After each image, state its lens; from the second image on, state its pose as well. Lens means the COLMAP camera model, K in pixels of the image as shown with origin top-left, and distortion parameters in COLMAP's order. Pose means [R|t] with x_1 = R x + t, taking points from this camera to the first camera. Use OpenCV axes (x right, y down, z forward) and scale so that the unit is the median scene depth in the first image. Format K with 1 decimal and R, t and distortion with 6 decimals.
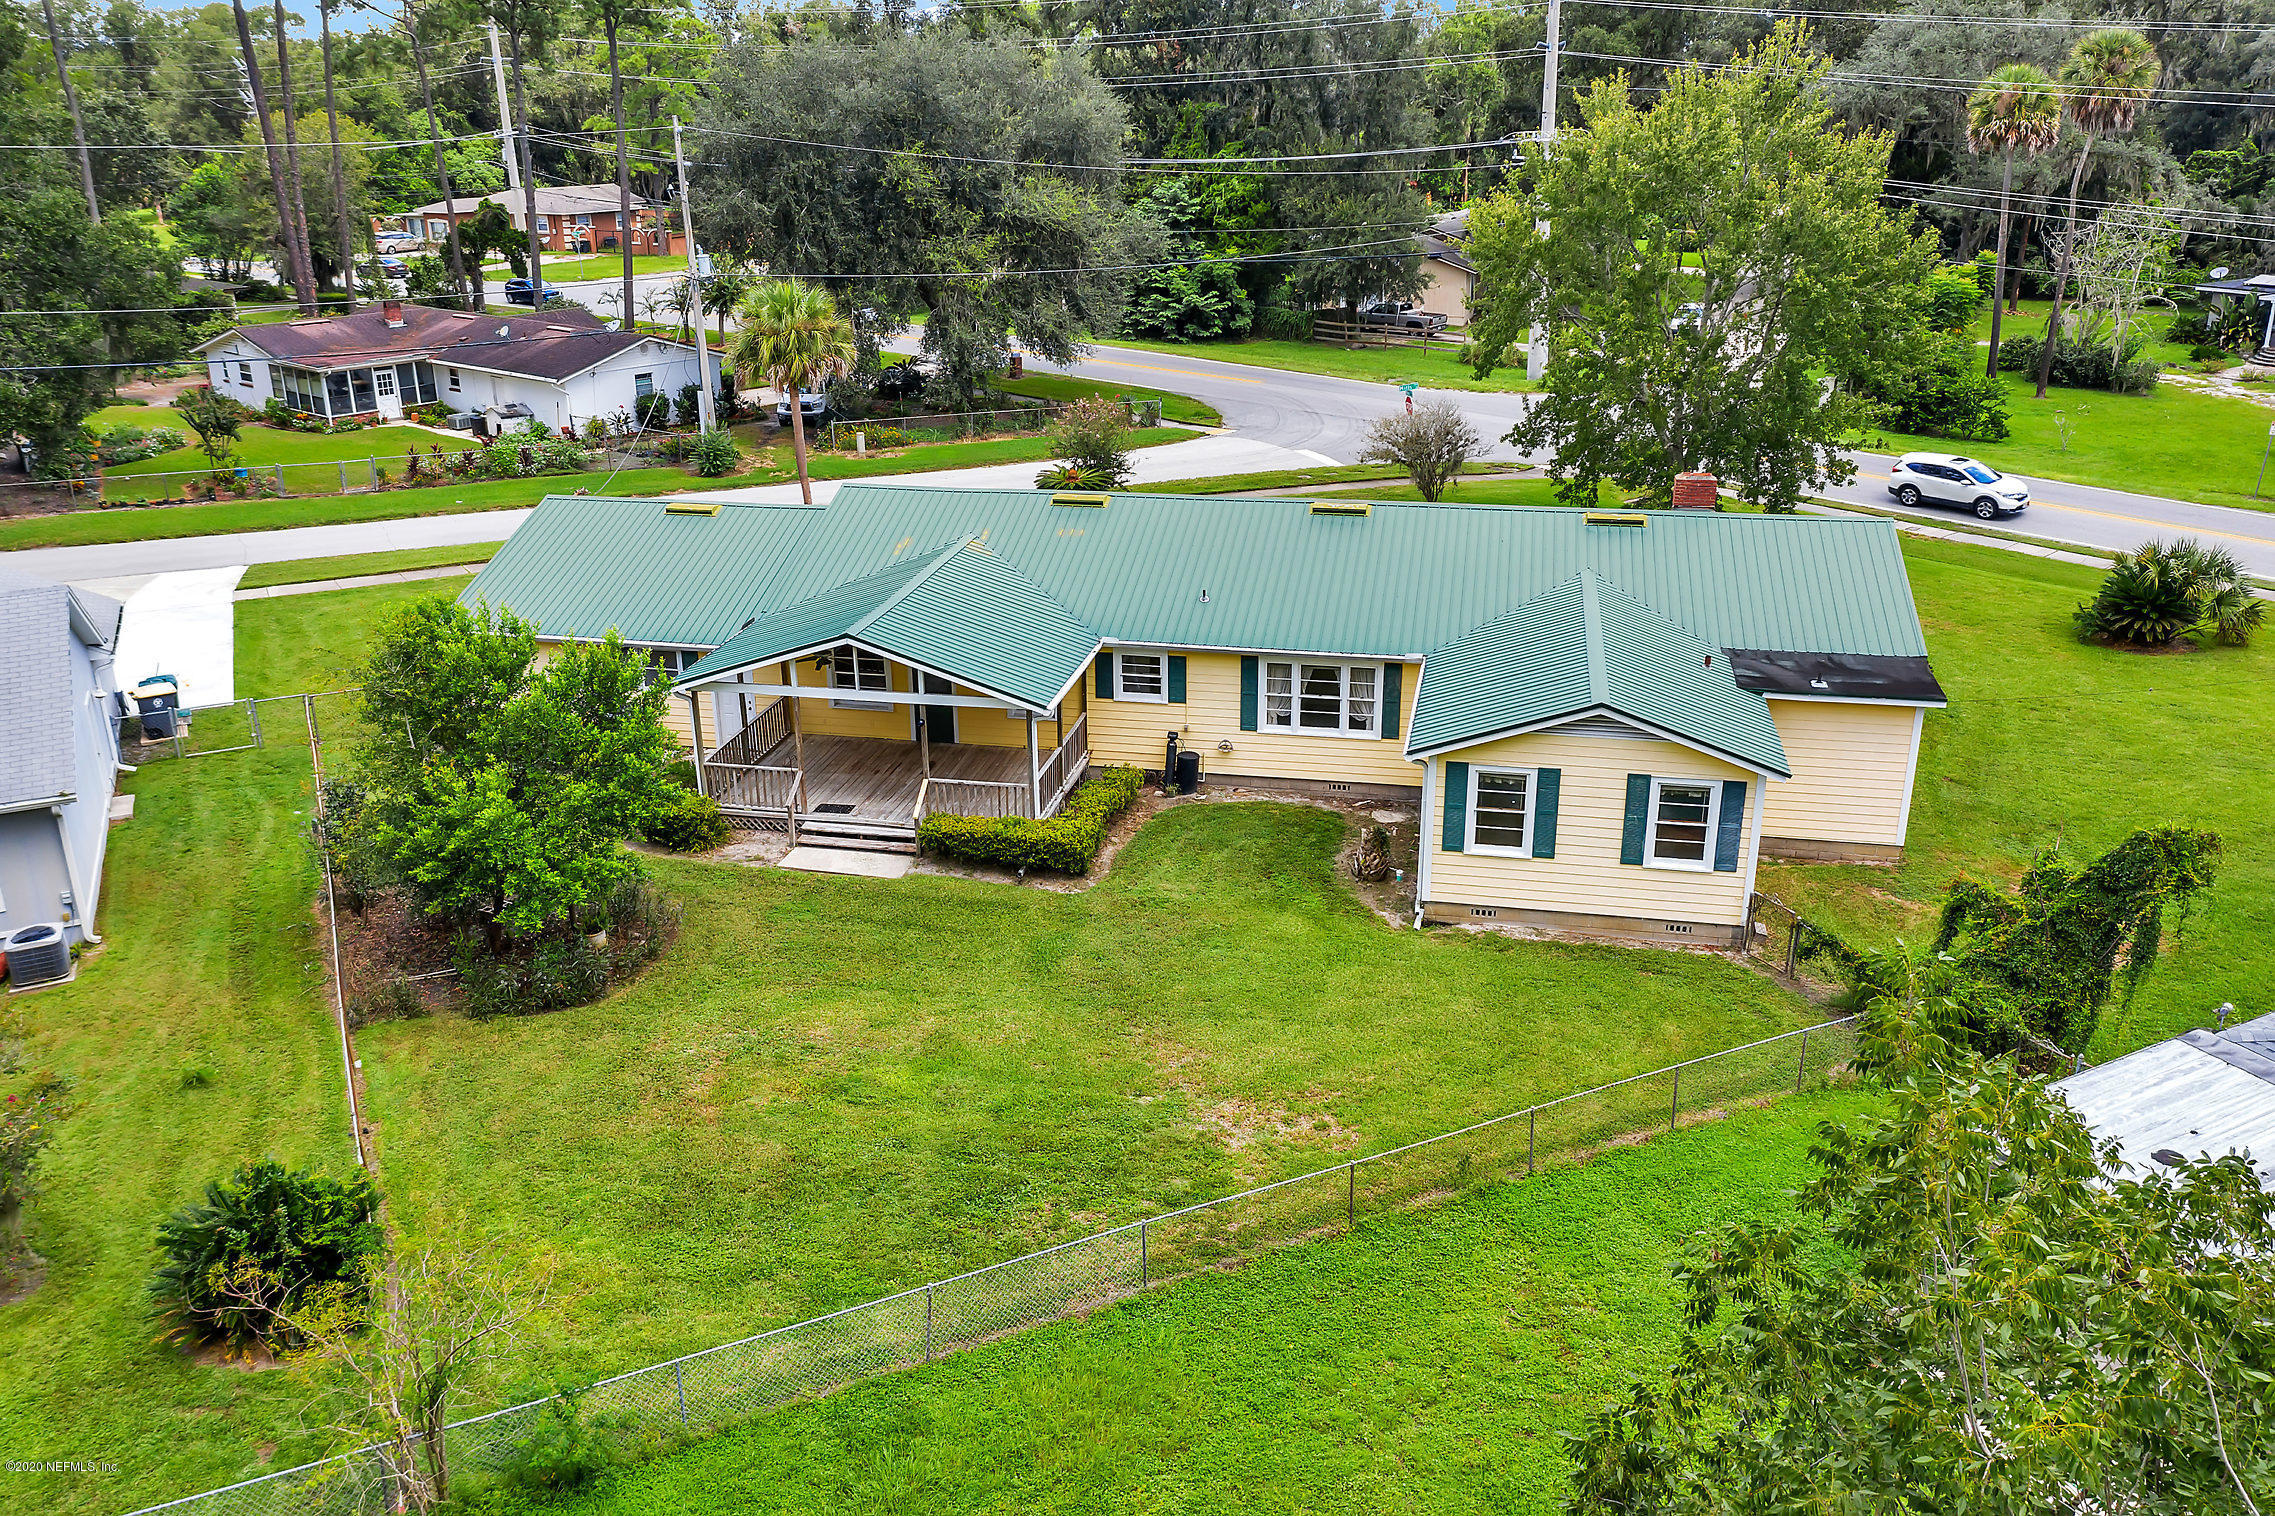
lens RADIAL K [[1791.4, 0, 1145.9], [0, 1791.4, 749.3], [0, 0, 1]] dist [-0.011297, 0.010932]
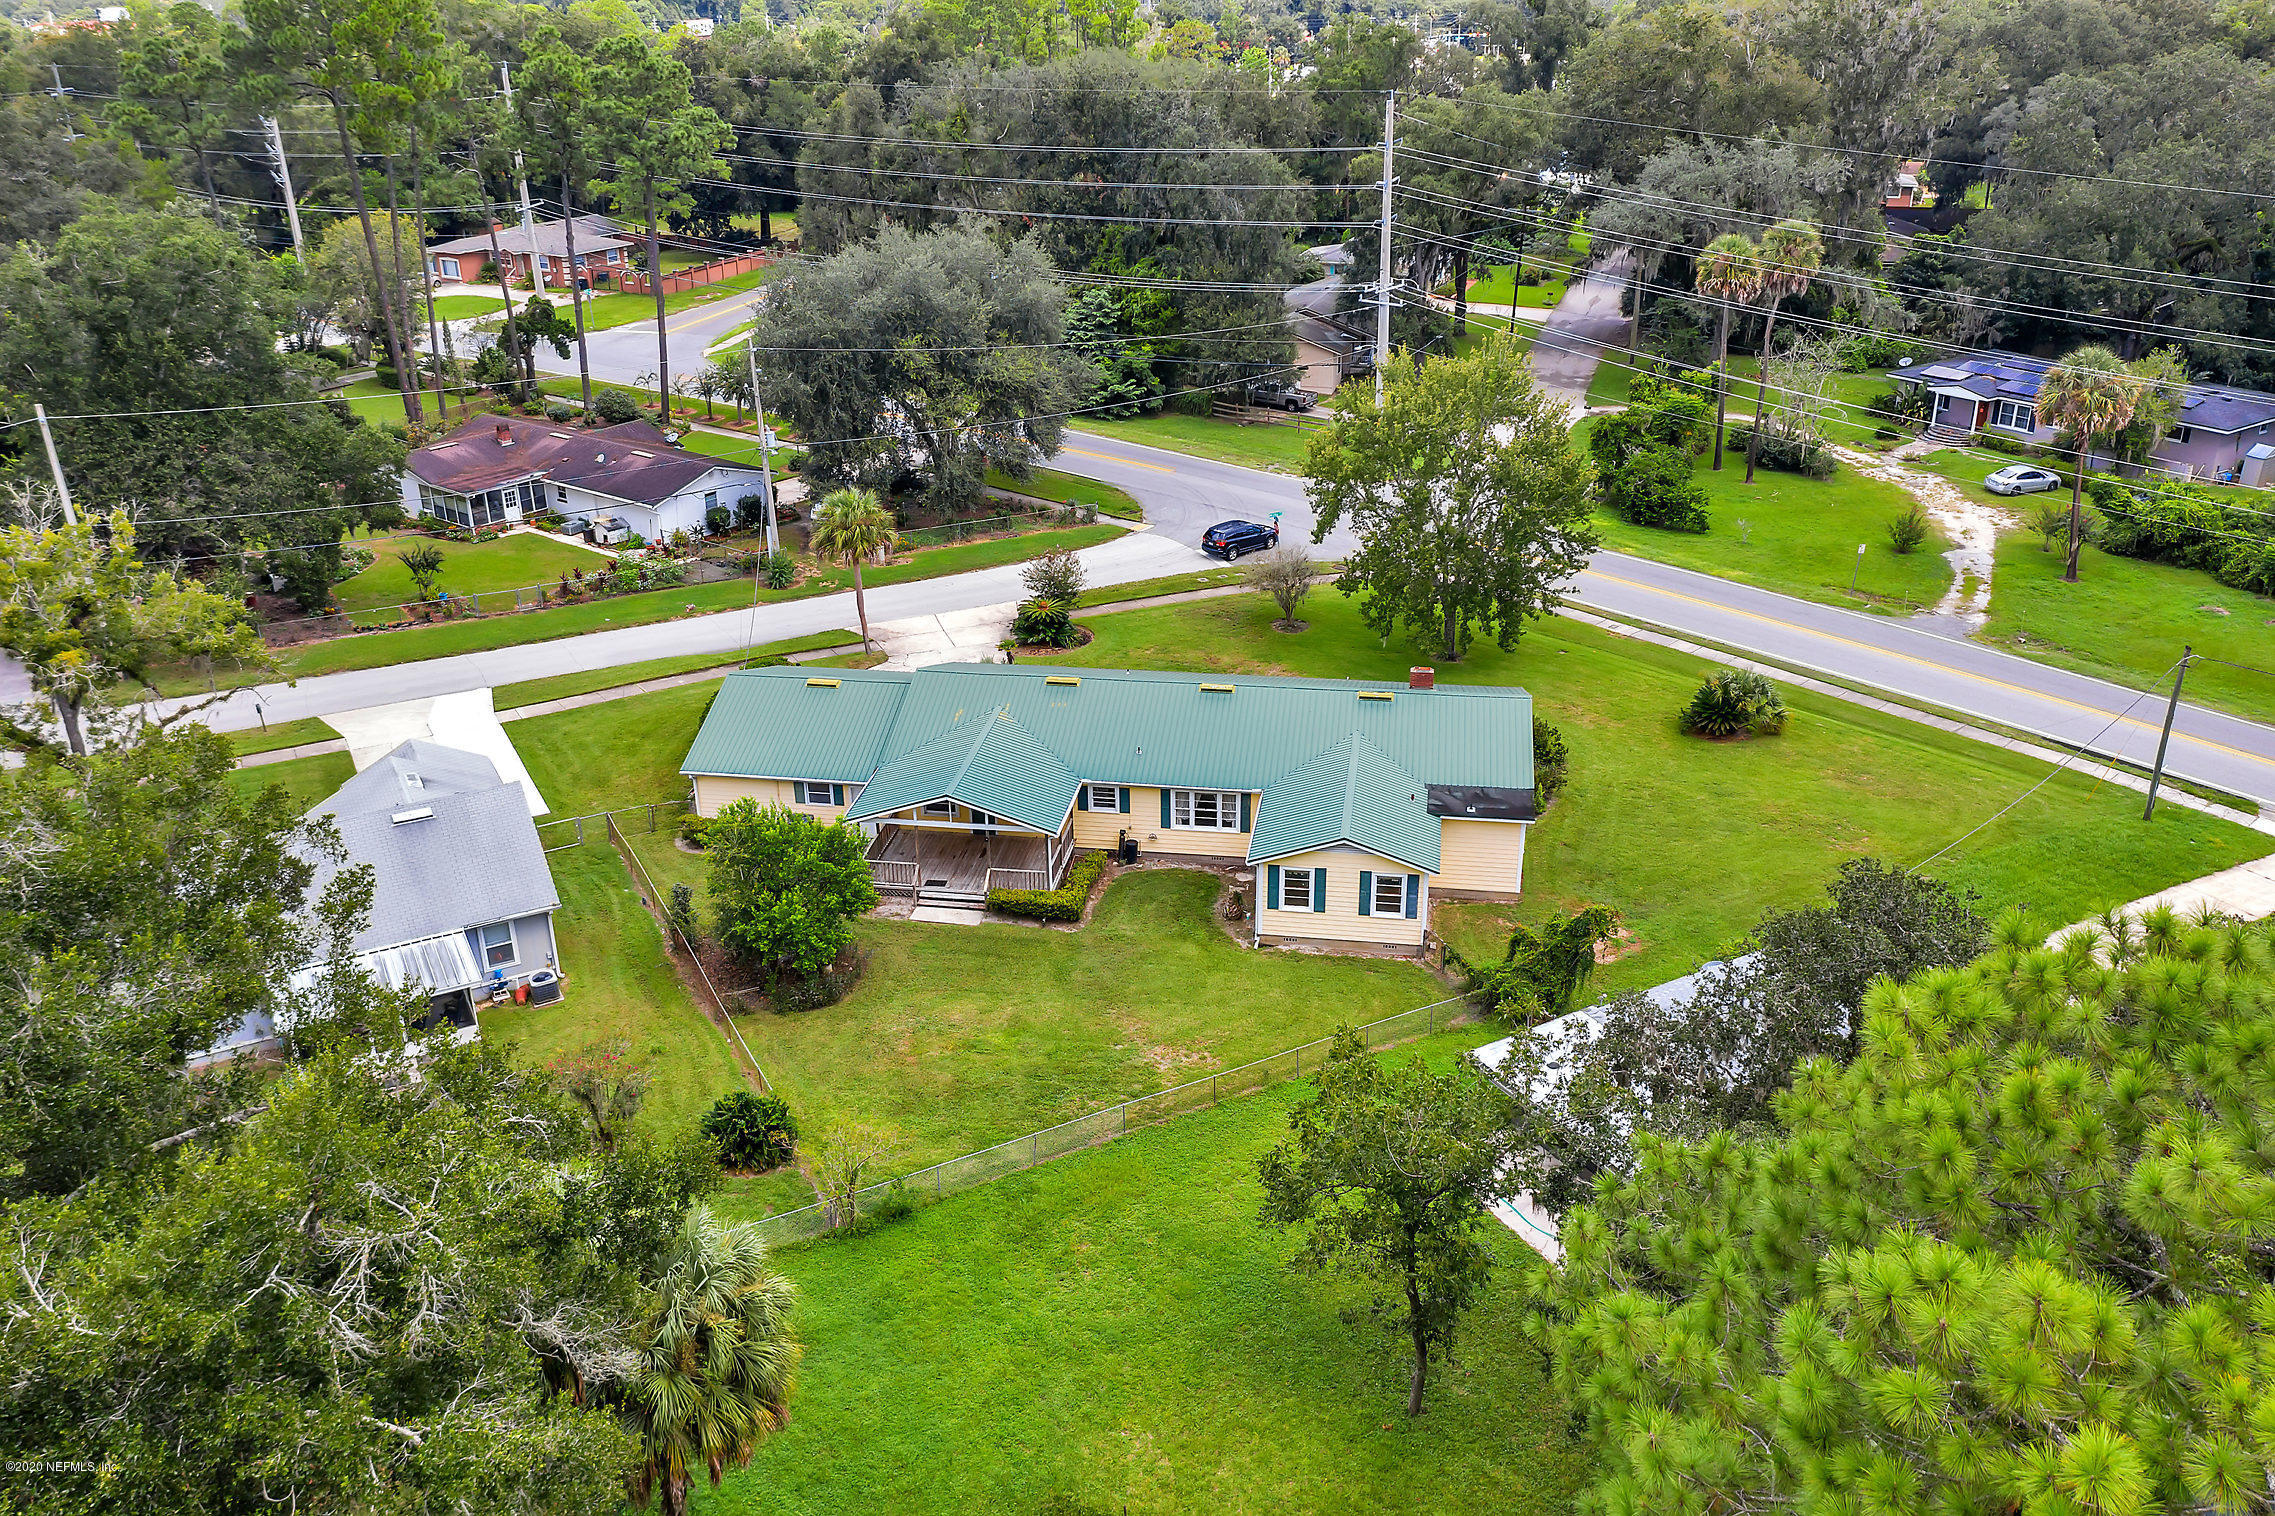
lens RADIAL K [[1786.2, 0, 1139.8], [0, 1786.2, 764.4], [0, 0, 1]] dist [-0.007874, -0.000698]
pose [[0.998958, -0.022690, 0.039608, -0.039533], [0.019838, 0.997281, 0.070970, -0.216442], [-0.041110, -0.070110, 0.996692, -0.813350]]
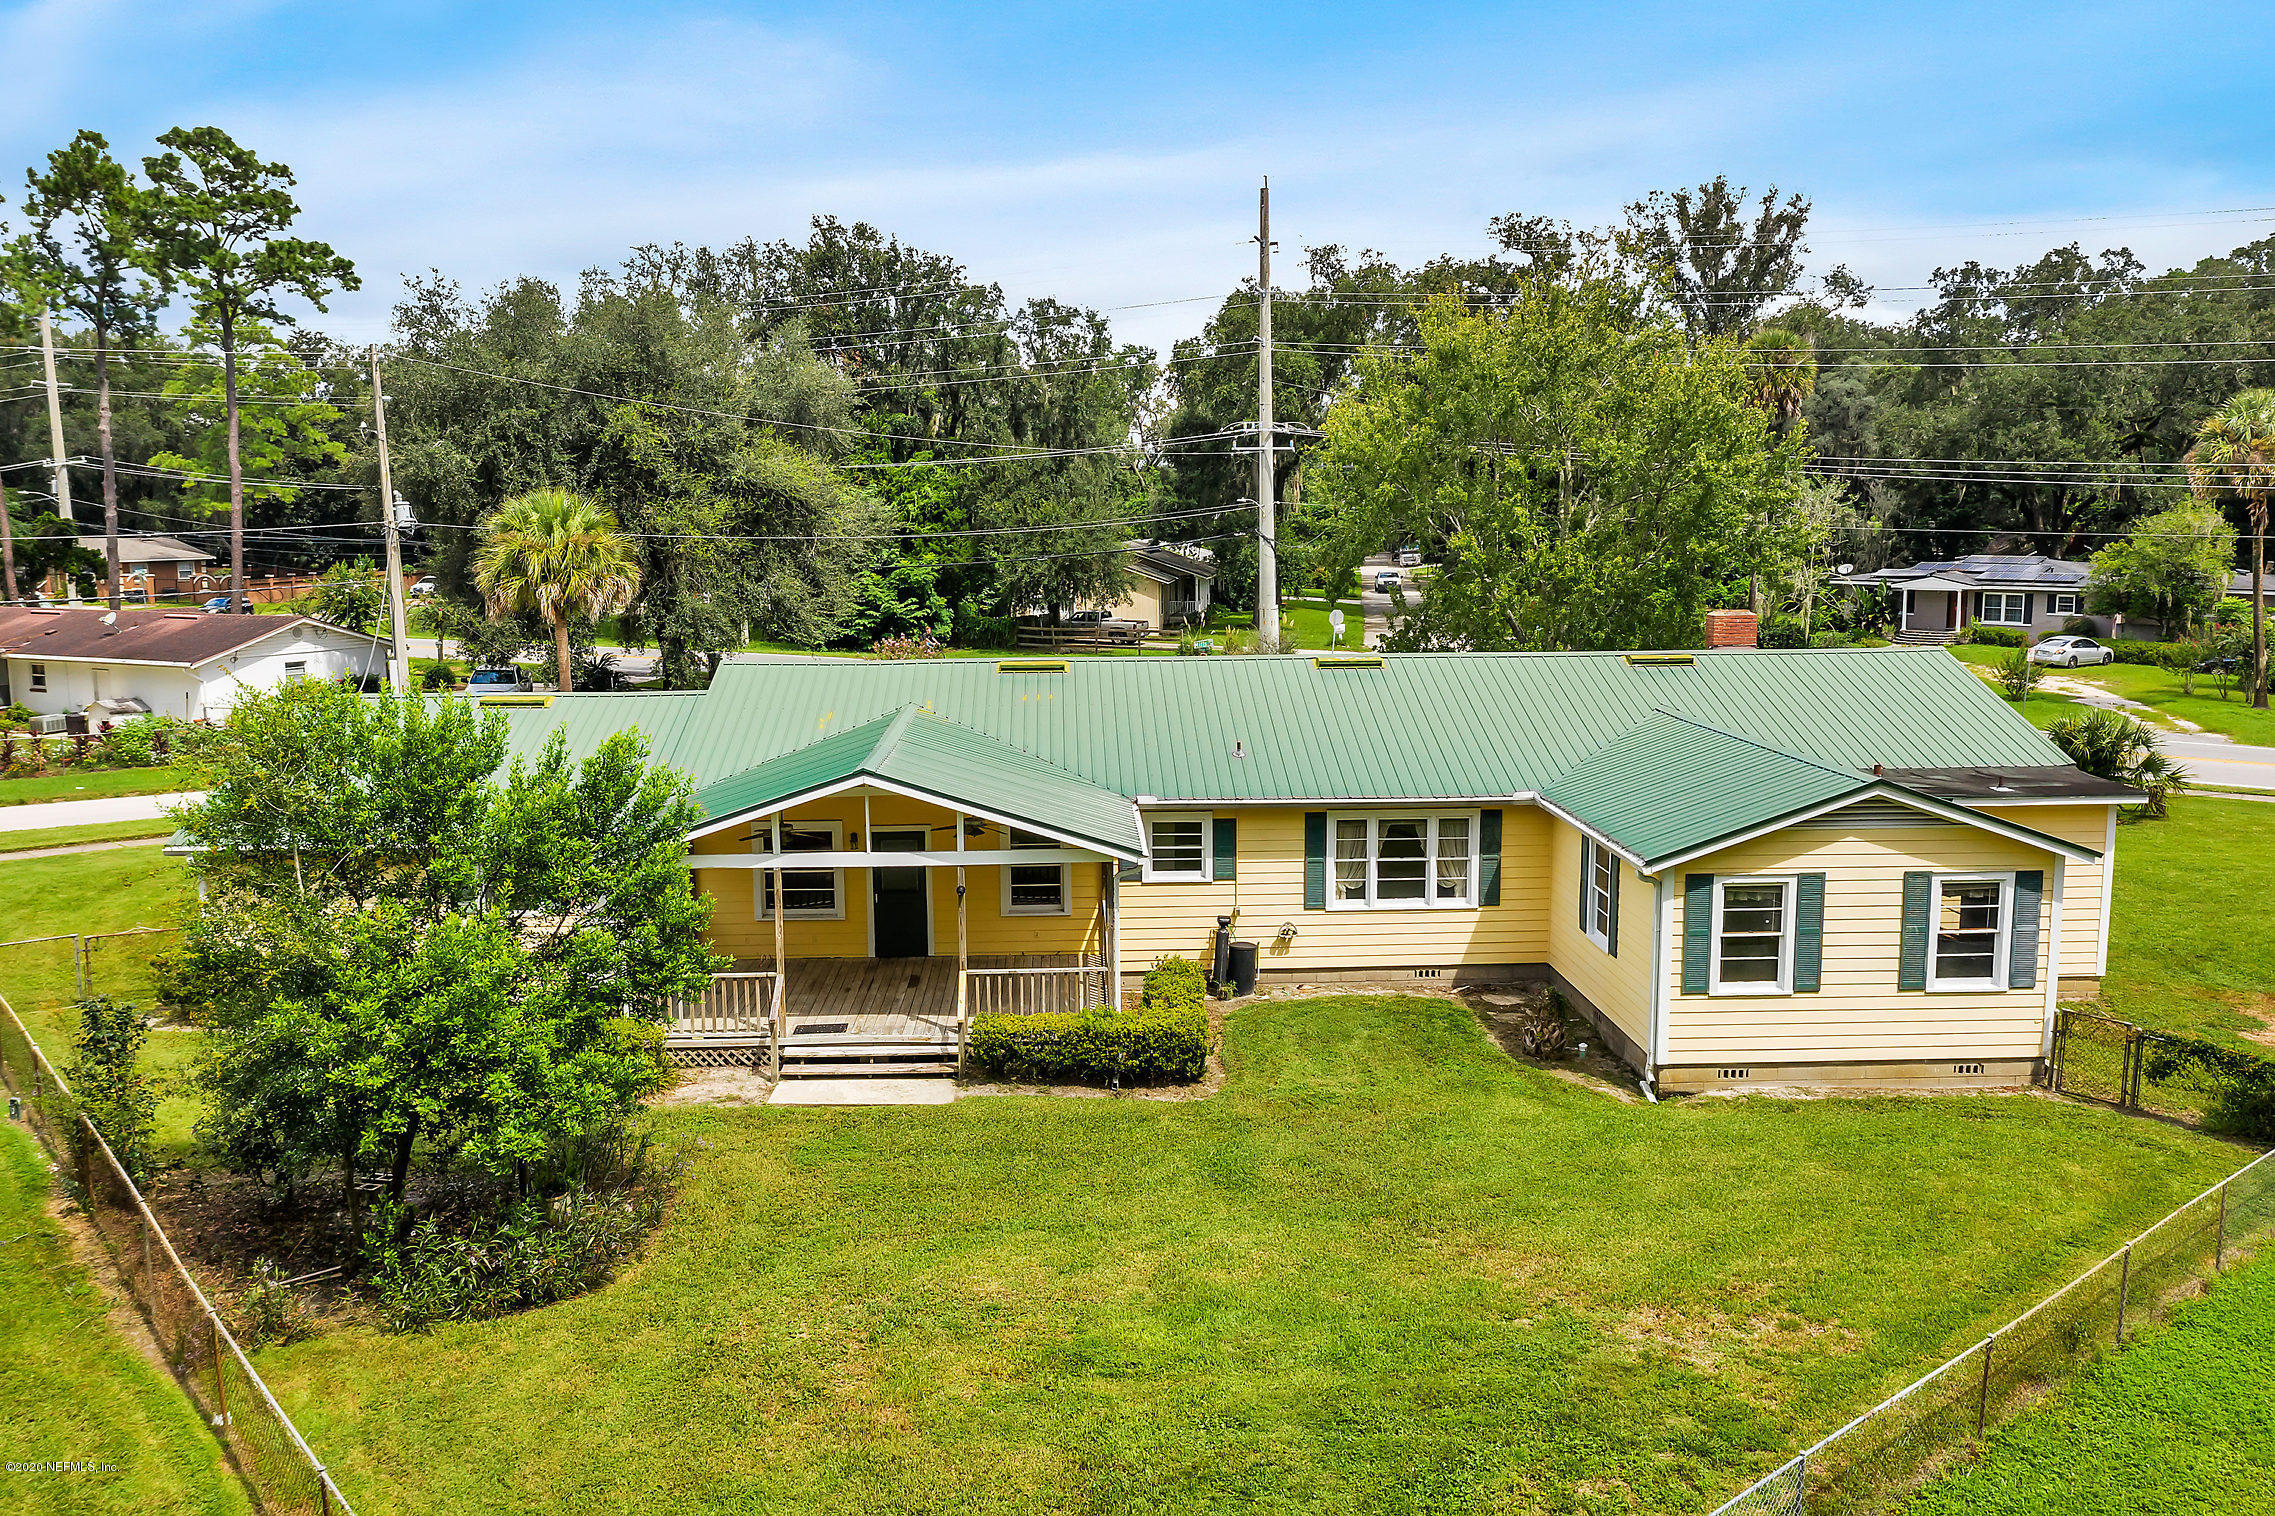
lens RADIAL K [[1791.4, 0, 1145.9], [0, 1791.4, 749.3], [0, 0, 1]] dist [-0.011297, 0.010932]
pose [[0.968510, -0.029977, 0.247162, -0.230177], [0.083464, 0.974374, -0.208876, 0.088247], [-0.234566, 0.222928, 0.946193, 0.269665]]
